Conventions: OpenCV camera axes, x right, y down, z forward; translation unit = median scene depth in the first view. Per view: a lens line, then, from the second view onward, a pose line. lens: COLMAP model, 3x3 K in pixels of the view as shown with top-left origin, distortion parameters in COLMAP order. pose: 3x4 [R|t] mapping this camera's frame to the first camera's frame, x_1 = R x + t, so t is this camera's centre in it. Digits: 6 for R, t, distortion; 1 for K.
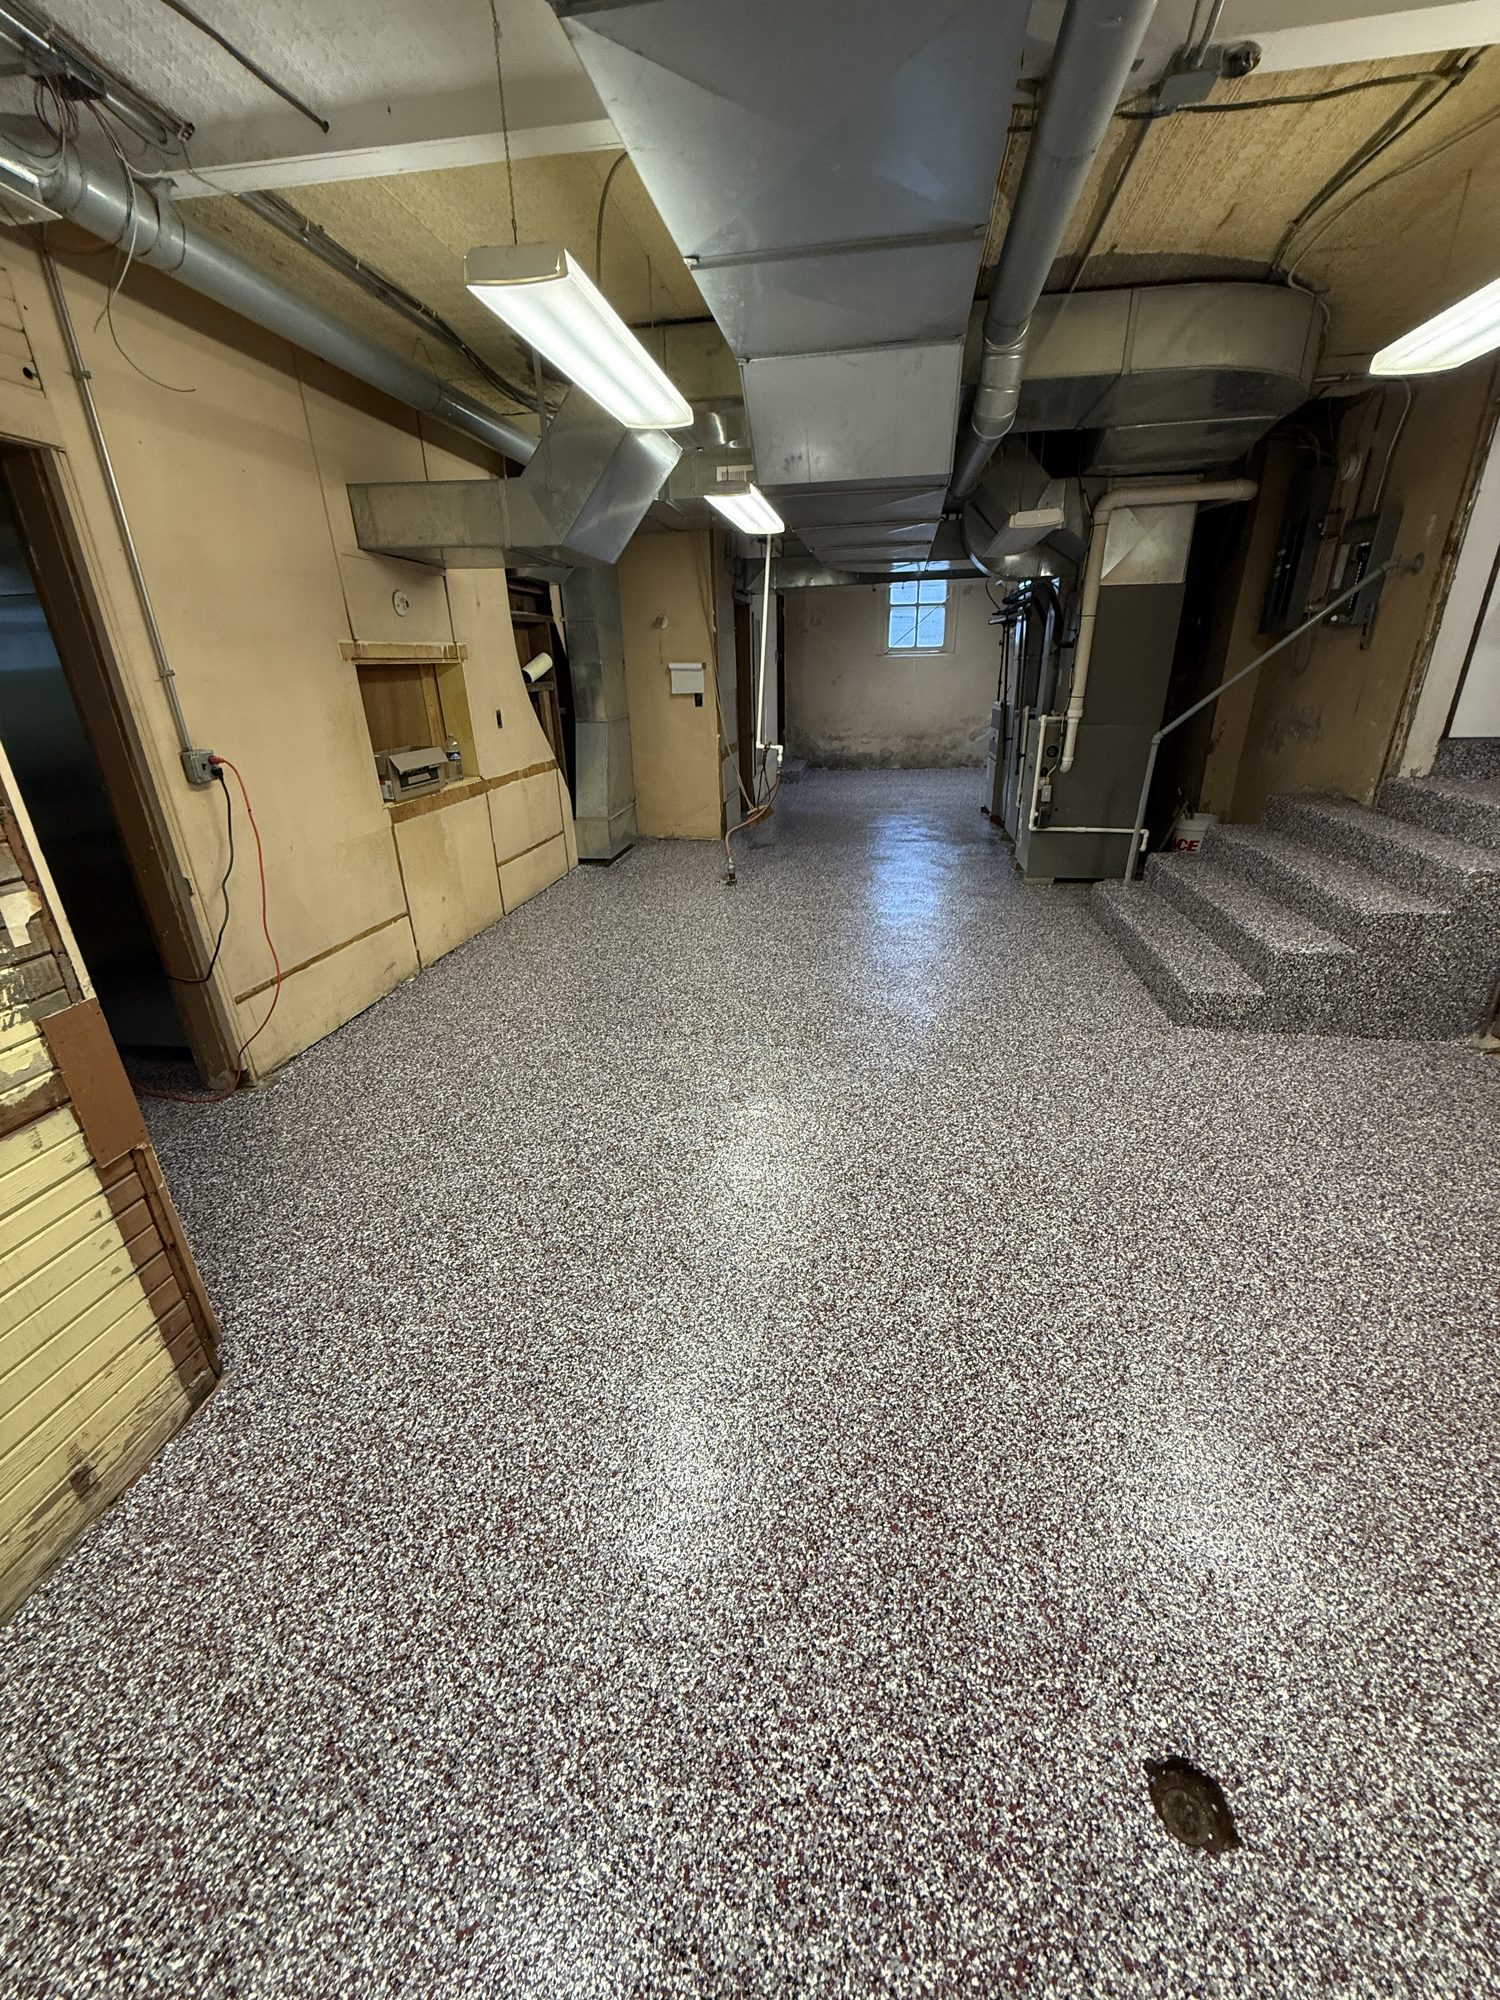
lens RADIAL K [[791.5, 0, 745.5], [0, 791.5, 998.5], [0, 0, 1]] dist [-0.000792, -0.000105]
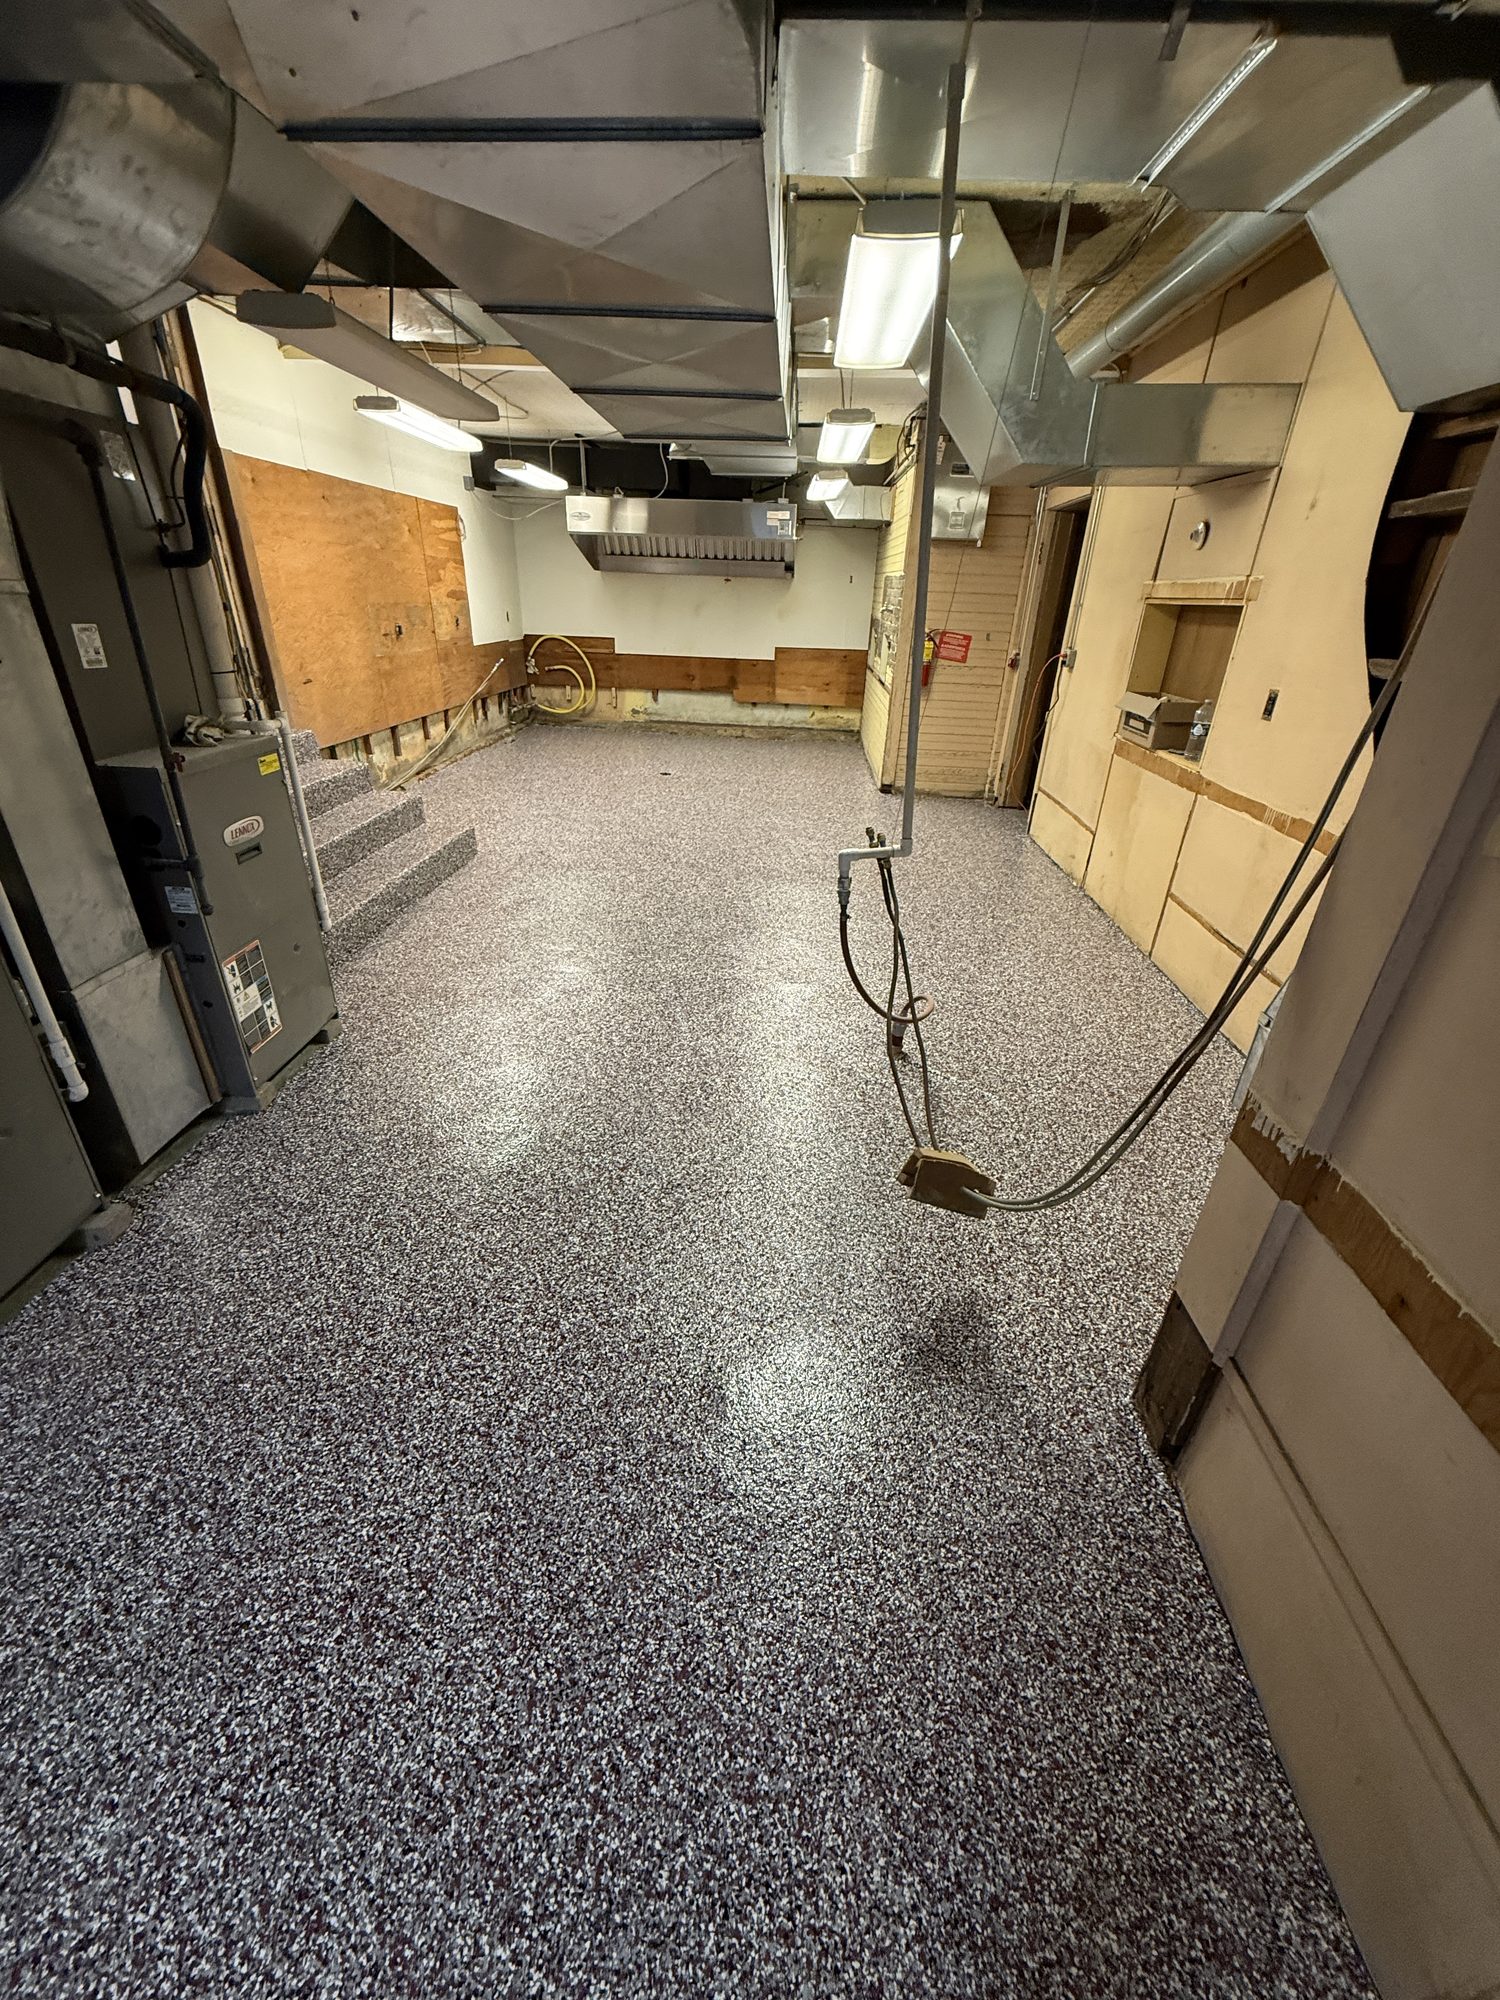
lens RADIAL K [[791.5, 0, 745.6], [0, 791.5, 996.4], [0, 0, 1]] dist [-0.000792, -0.000105]
pose [[-0.993607, 0.044189, -0.103884, 0.191927], [-0.051724, 0.639737, 0.766851, -0.815706], [0.100345, 0.767322, -0.633362, 1.890847]]
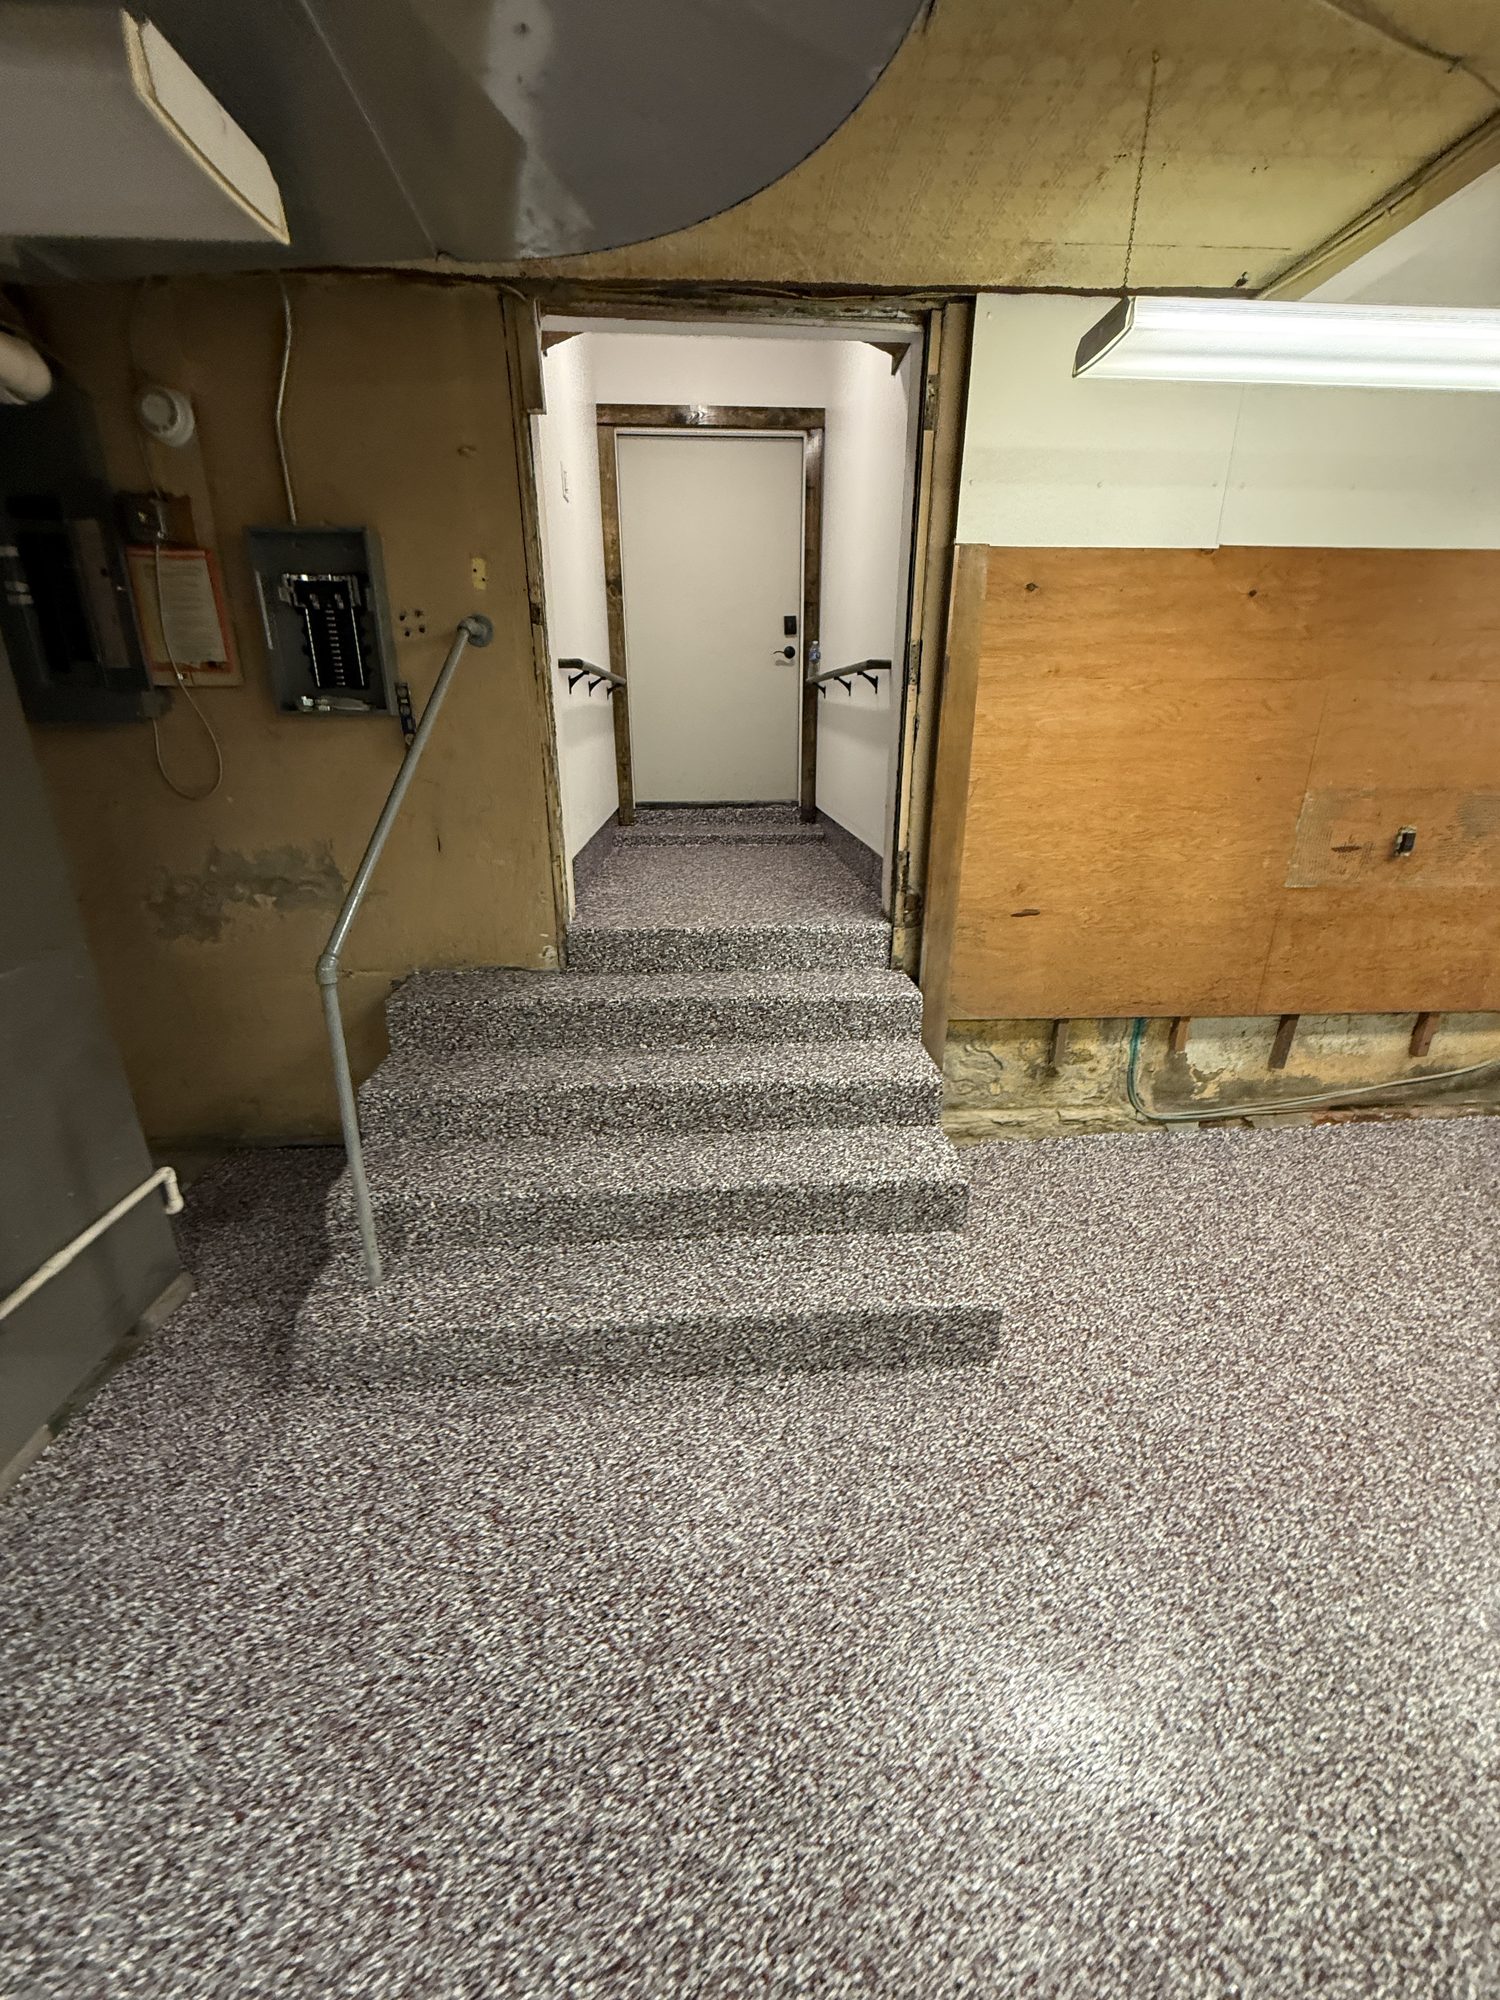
lens RADIAL K [[791.5, 0, 750.1], [0, 791.5, 990.4], [0, 0, 1]] dist [-0.000792, -0.000105]
pose [[-0.224573, -0.296240, 0.928337, 0.095524], [0.387608, 0.846906, 0.364020, -0.433696], [-0.894051, 0.441579, -0.075367, 0.944762]]
